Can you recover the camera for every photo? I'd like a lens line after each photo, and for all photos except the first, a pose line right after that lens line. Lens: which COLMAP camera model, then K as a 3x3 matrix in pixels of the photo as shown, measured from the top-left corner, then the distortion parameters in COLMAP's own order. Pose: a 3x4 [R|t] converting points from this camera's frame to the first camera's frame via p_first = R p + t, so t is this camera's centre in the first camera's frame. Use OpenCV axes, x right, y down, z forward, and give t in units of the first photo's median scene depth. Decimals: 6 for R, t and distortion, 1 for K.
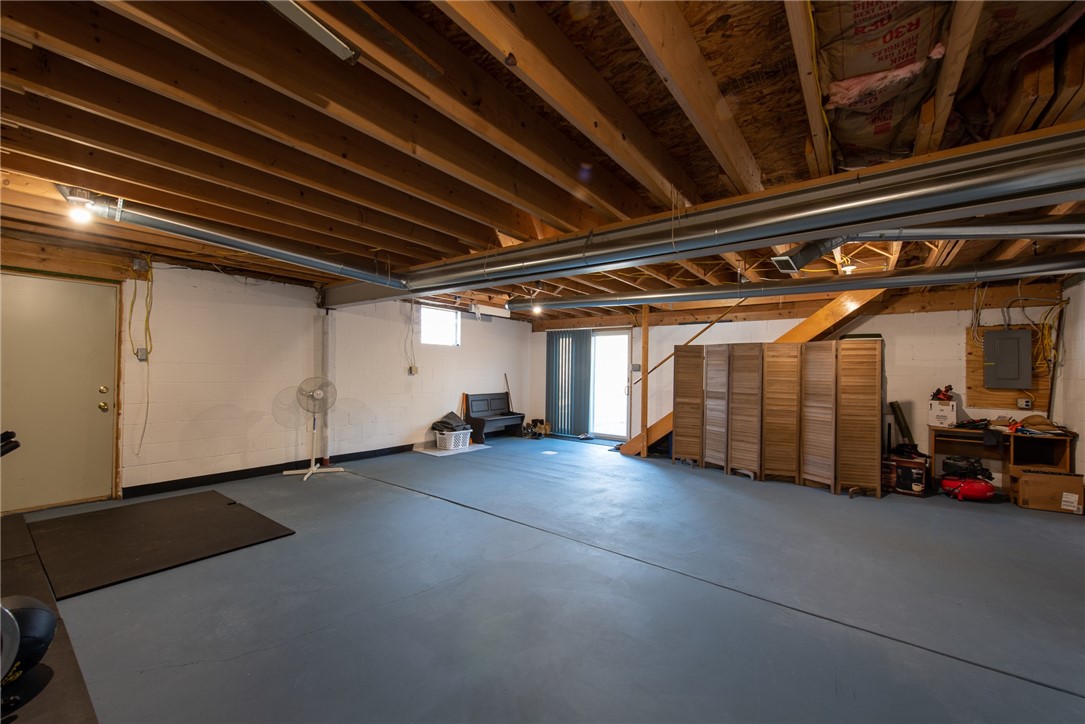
lens RADIAL K [[424.2, 0, 541.7], [0, 424.2, 367.5], [0, 0, 1]] dist [0.009762, -0.001182]
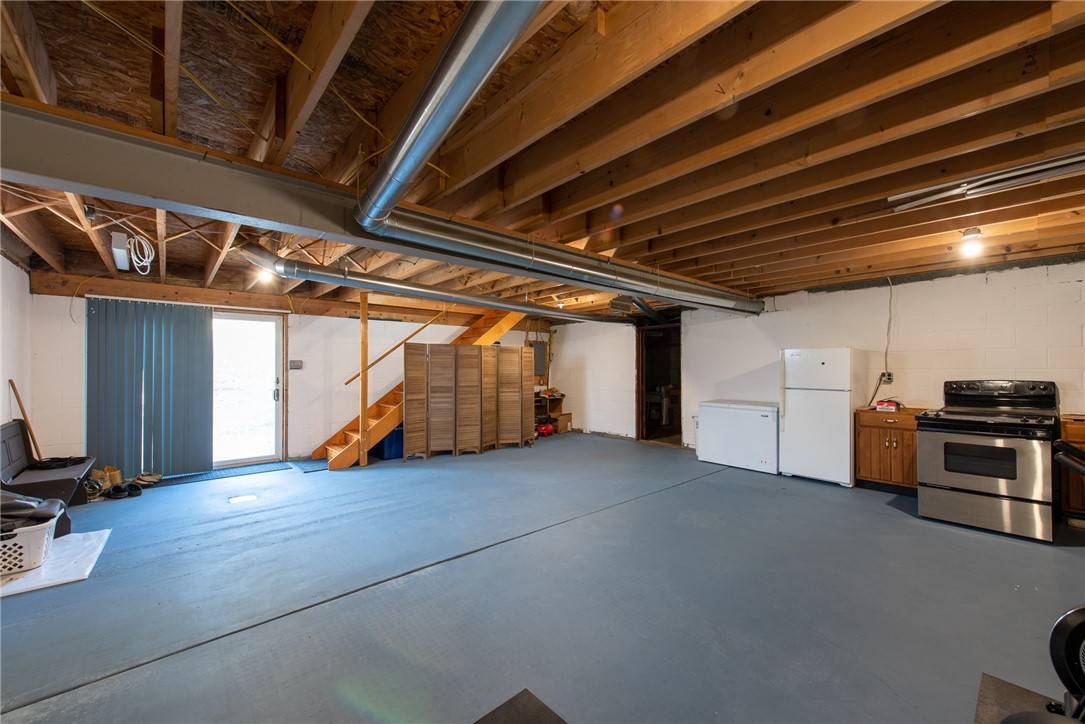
lens RADIAL K [[424.2, 0, 545.4], [0, 424.2, 366.0], [0, 0, 1]] dist [0.009762, -0.001182]
pose [[0.194740, -0.011720, 0.980785, -0.696483], [-0.001894, 0.999922, 0.012325, -0.011935], [-0.980853, -0.004257, 0.194703, 0.564822]]
